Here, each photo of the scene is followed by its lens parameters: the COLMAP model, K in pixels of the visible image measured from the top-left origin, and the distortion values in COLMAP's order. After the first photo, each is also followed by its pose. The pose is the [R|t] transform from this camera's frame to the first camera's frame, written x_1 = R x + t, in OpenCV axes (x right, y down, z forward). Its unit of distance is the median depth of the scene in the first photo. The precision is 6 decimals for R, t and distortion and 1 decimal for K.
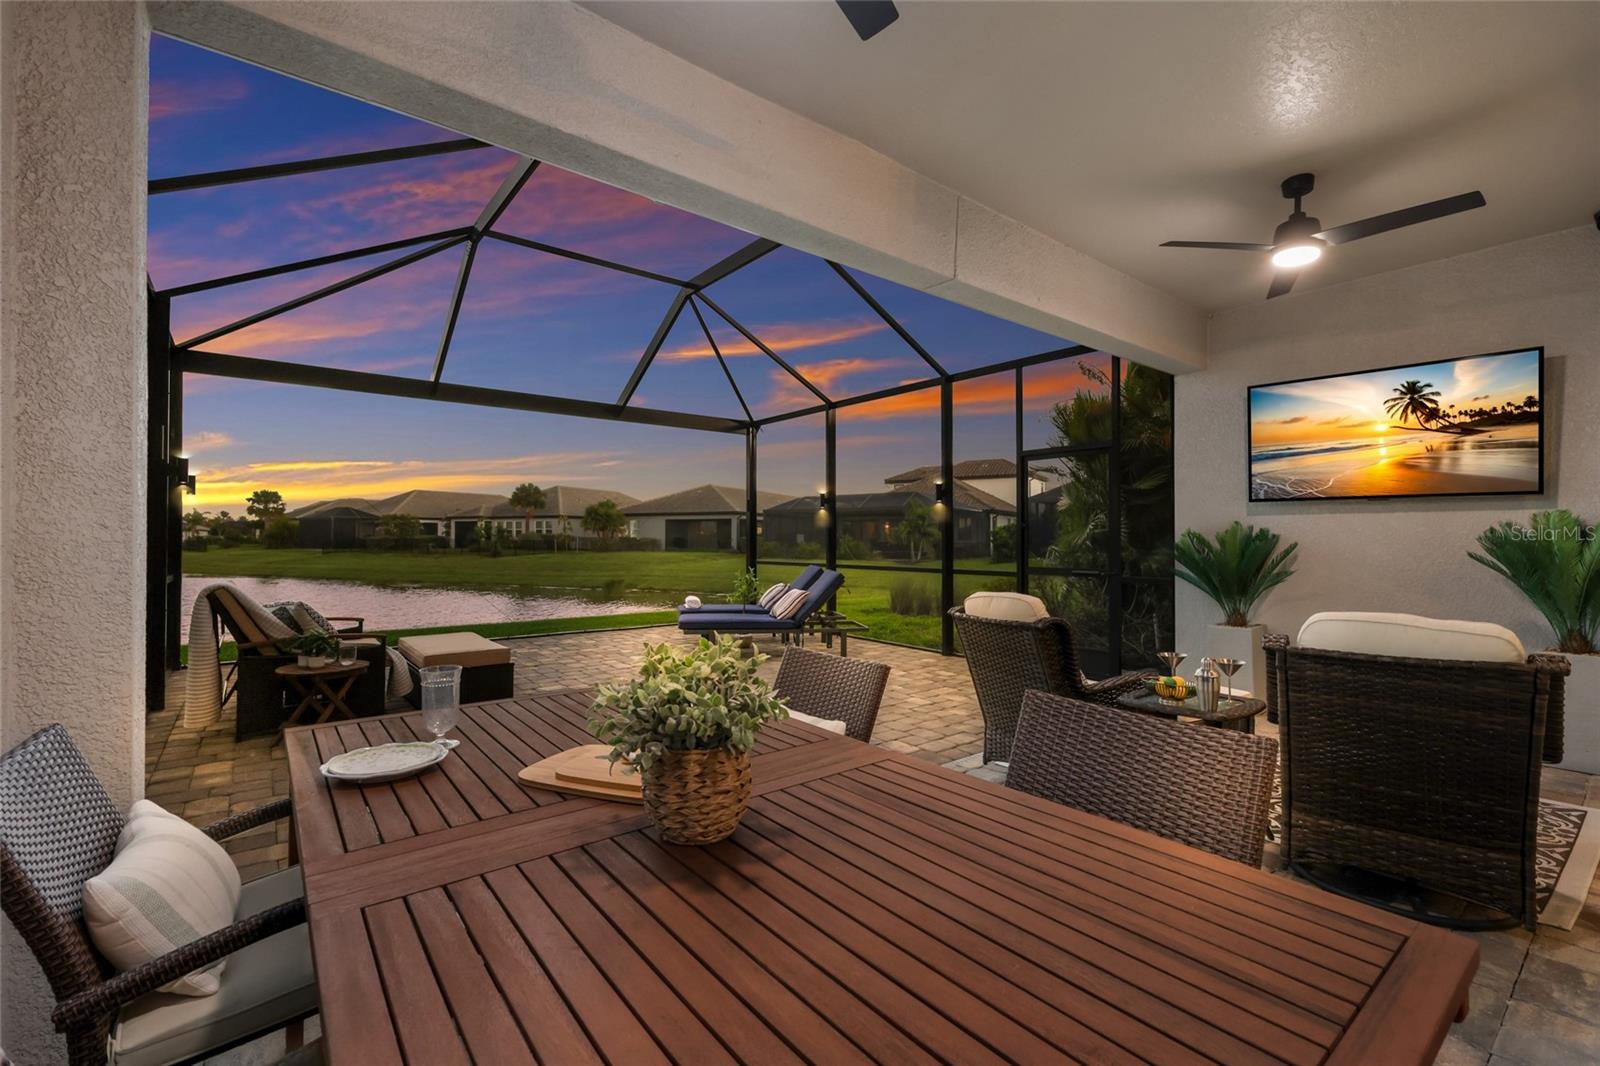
lens RADIAL K [[690.1, 0, 790.0], [0, 690.1, 535.1], [0, 0, 1]] dist [0.002239, 0.000169]
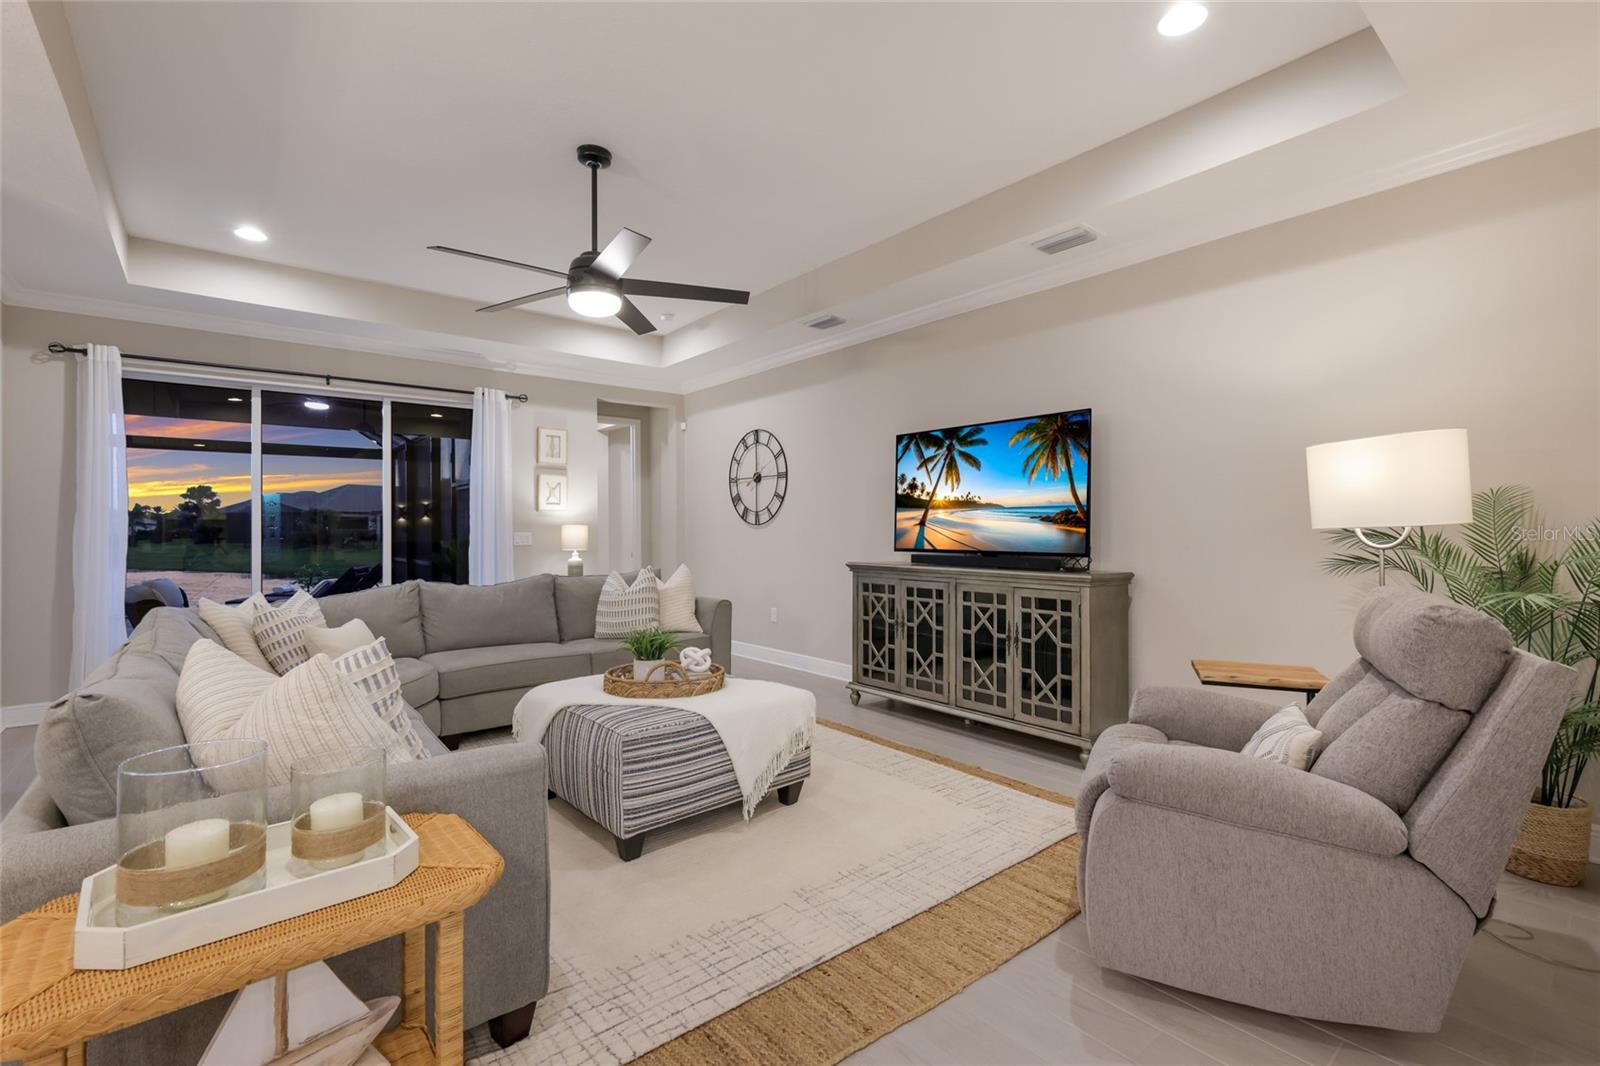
lens RADIAL K [[712.8, 0, 801.1], [0, 712.8, 524.8], [0, 0, 1]] dist [0.004107, 0.000072]
pose [[0.999737, -0.009160, 0.021027, 0.139089], [0.009144, 0.999958, 0.000862, -0.003870], [-0.021034, -0.000670, 0.999779, -0.077361]]
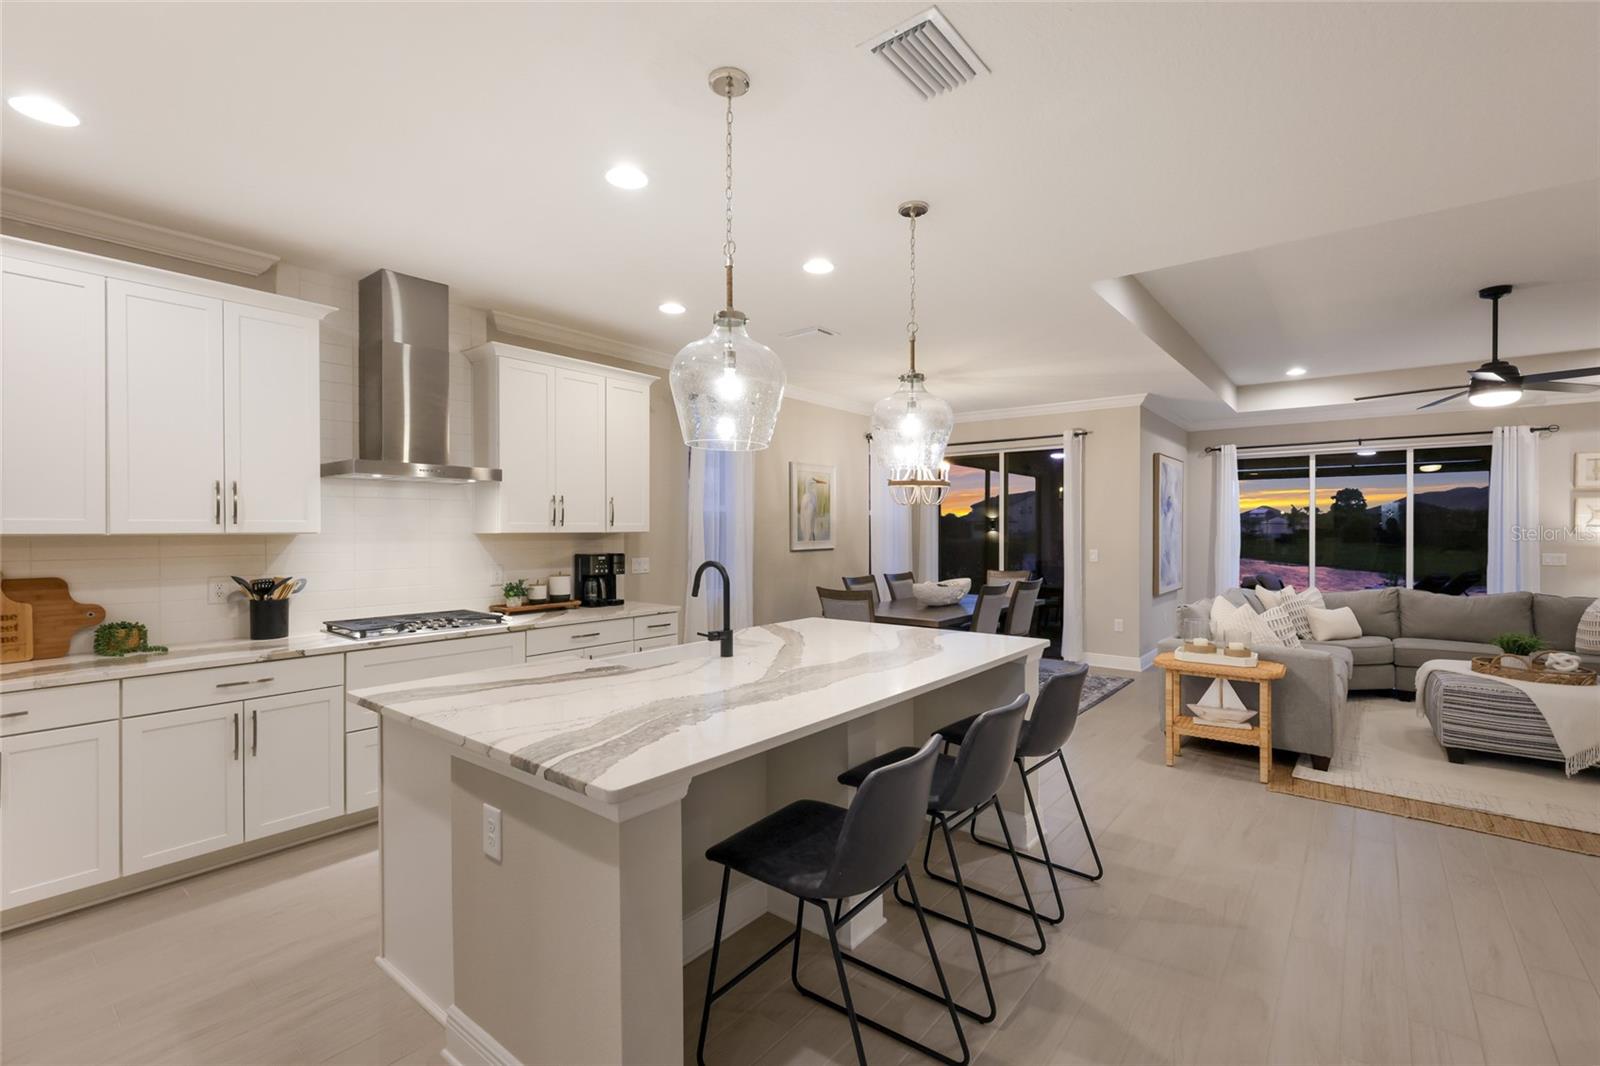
lens RADIAL K [[706.3, 0, 798.4], [0, 706.3, 529.5], [0, 0, 1]] dist [0.002512, 0.000048]
pose [[0.224308, -0.001990, -0.974516, 0.190629], [0.004568, 0.999989, -0.000990, -0.007827], [0.974508, -0.004230, 0.224314, -0.119274]]
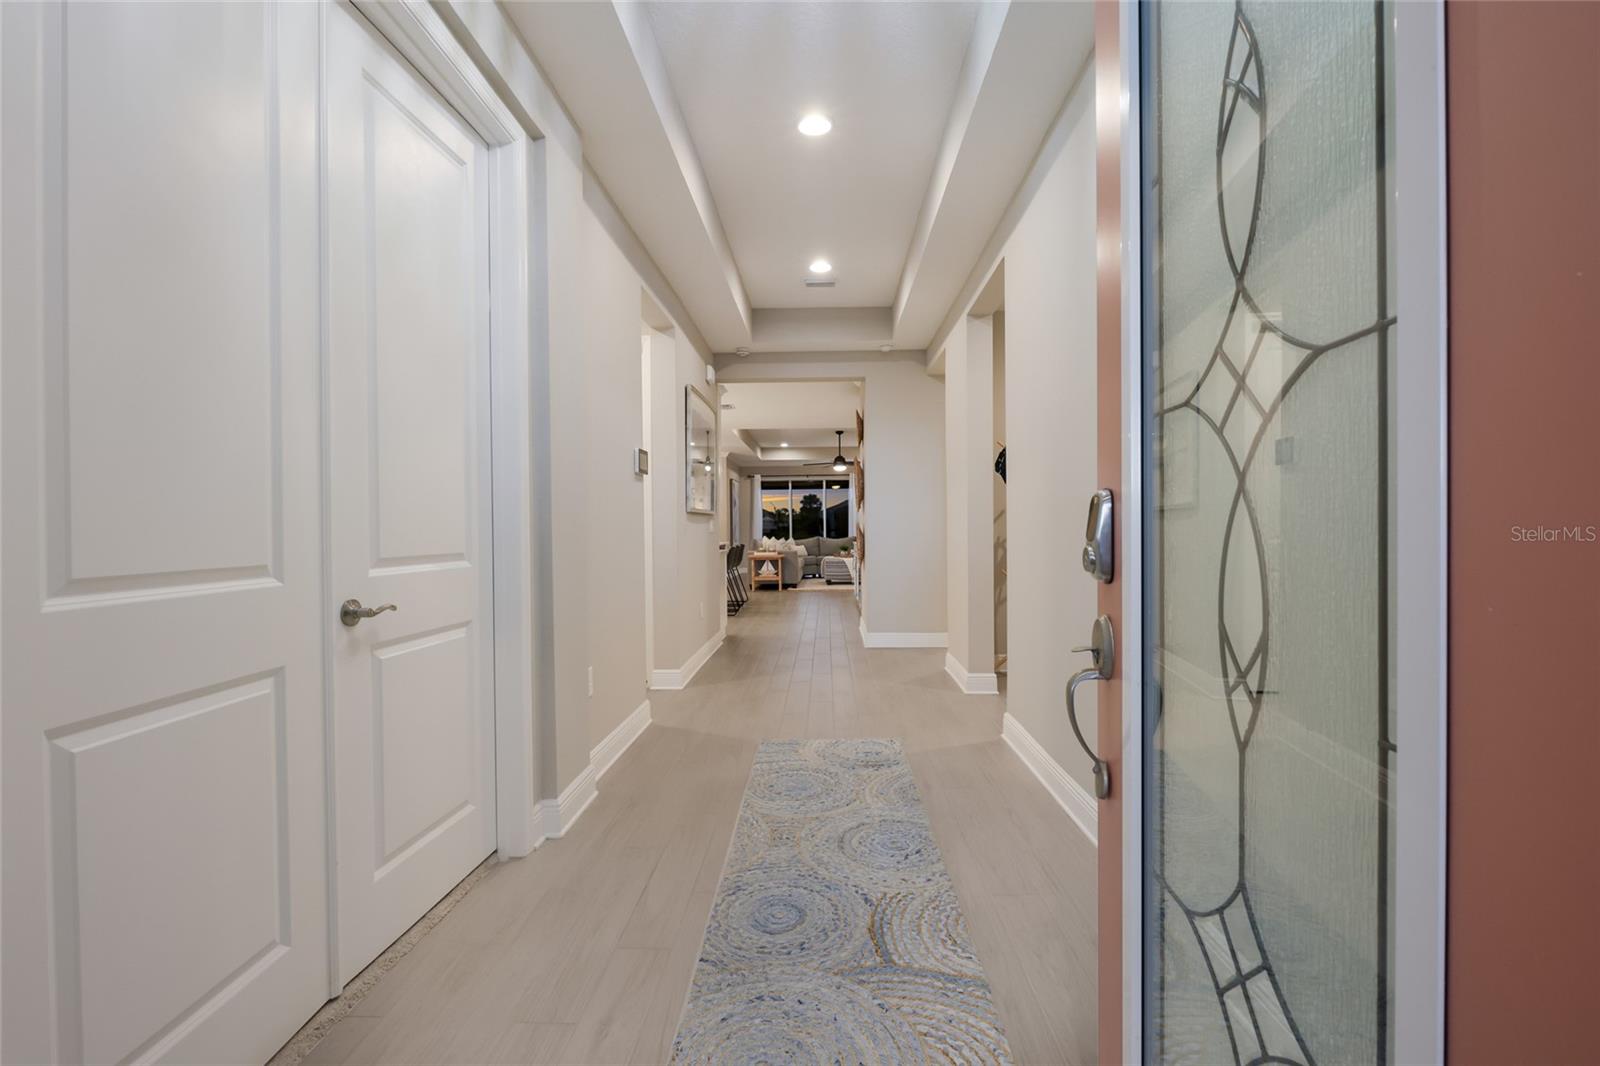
lens RADIAL K [[701.4, 0, 796.7], [0, 701.4, 533.4], [0, 0, 1]] dist [0.008553, -0.000168]
pose [[0.761268, -0.006585, -0.648403, 0.284355], [0.017711, 0.999787, 0.010640, -0.002290], [0.648195, -0.019584, 0.761223, -0.228342]]
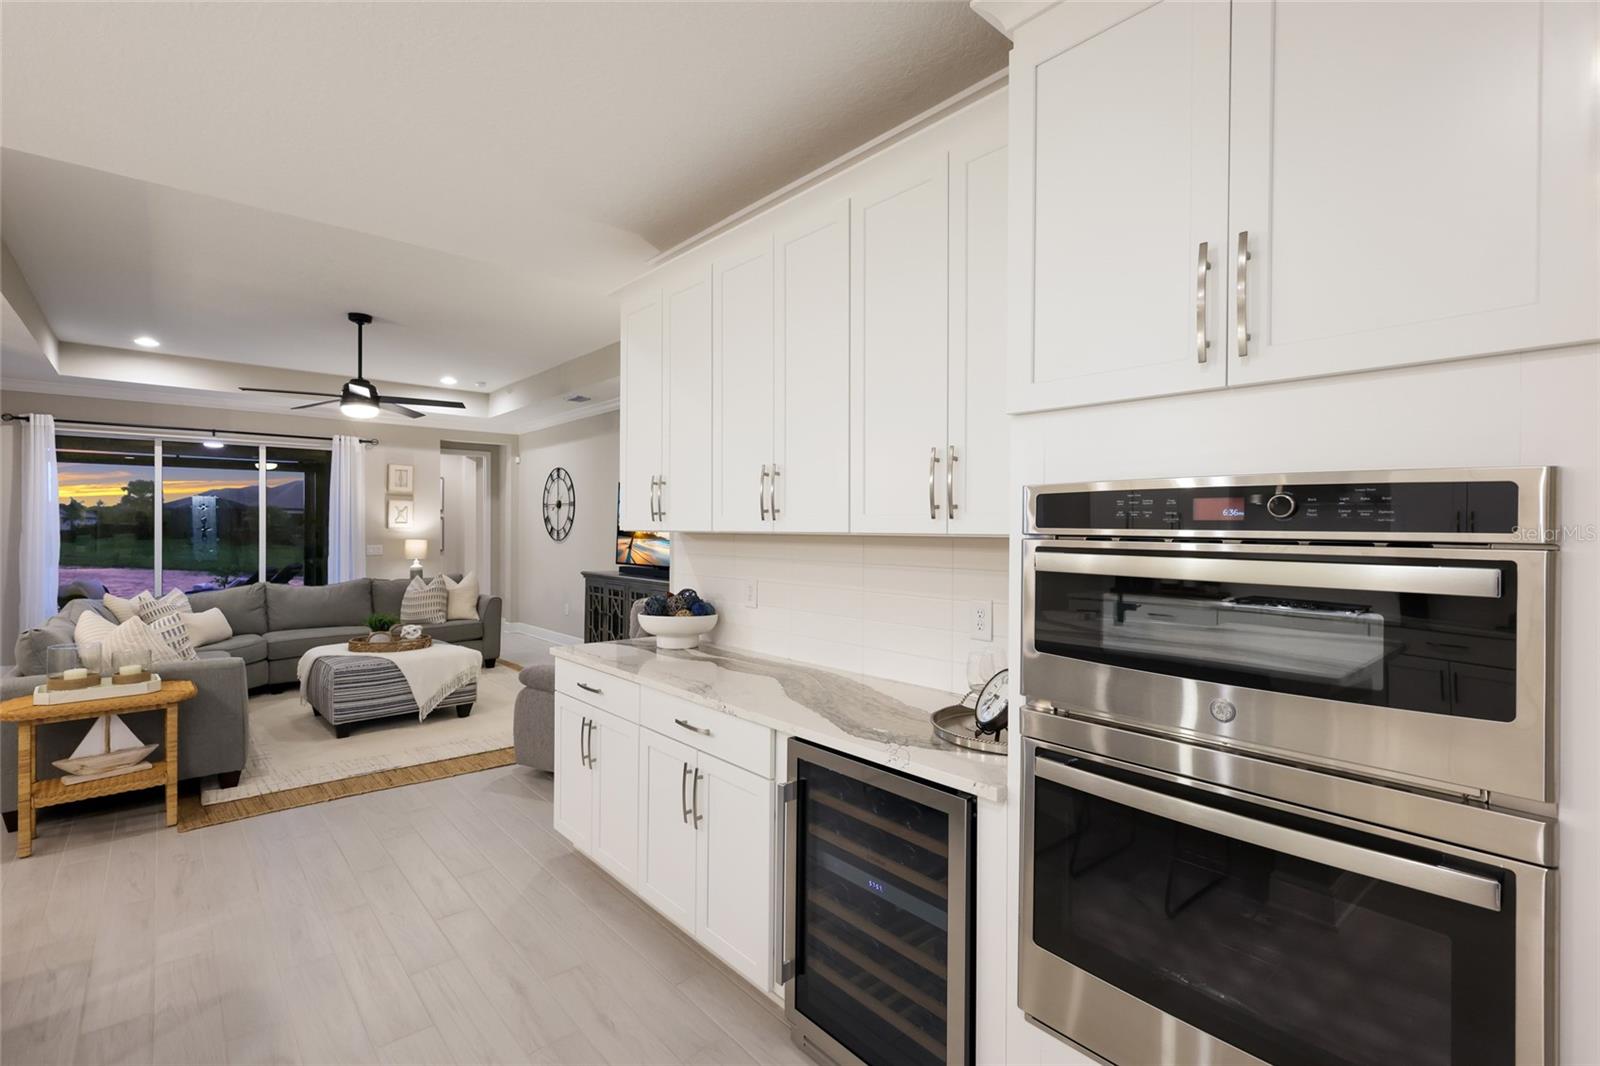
lens RADIAL K [[727.4, 0, 804.0], [0, 727.4, 529.5], [0, 0, 1]] dist [0.003004, -0.000243]
pose [[0.998388, -0.000437, 0.056752, 0.181182], [-0.000072, 0.999960, 0.008980, -0.007859], [-0.056754, -0.008969, 0.998348, -0.122546]]
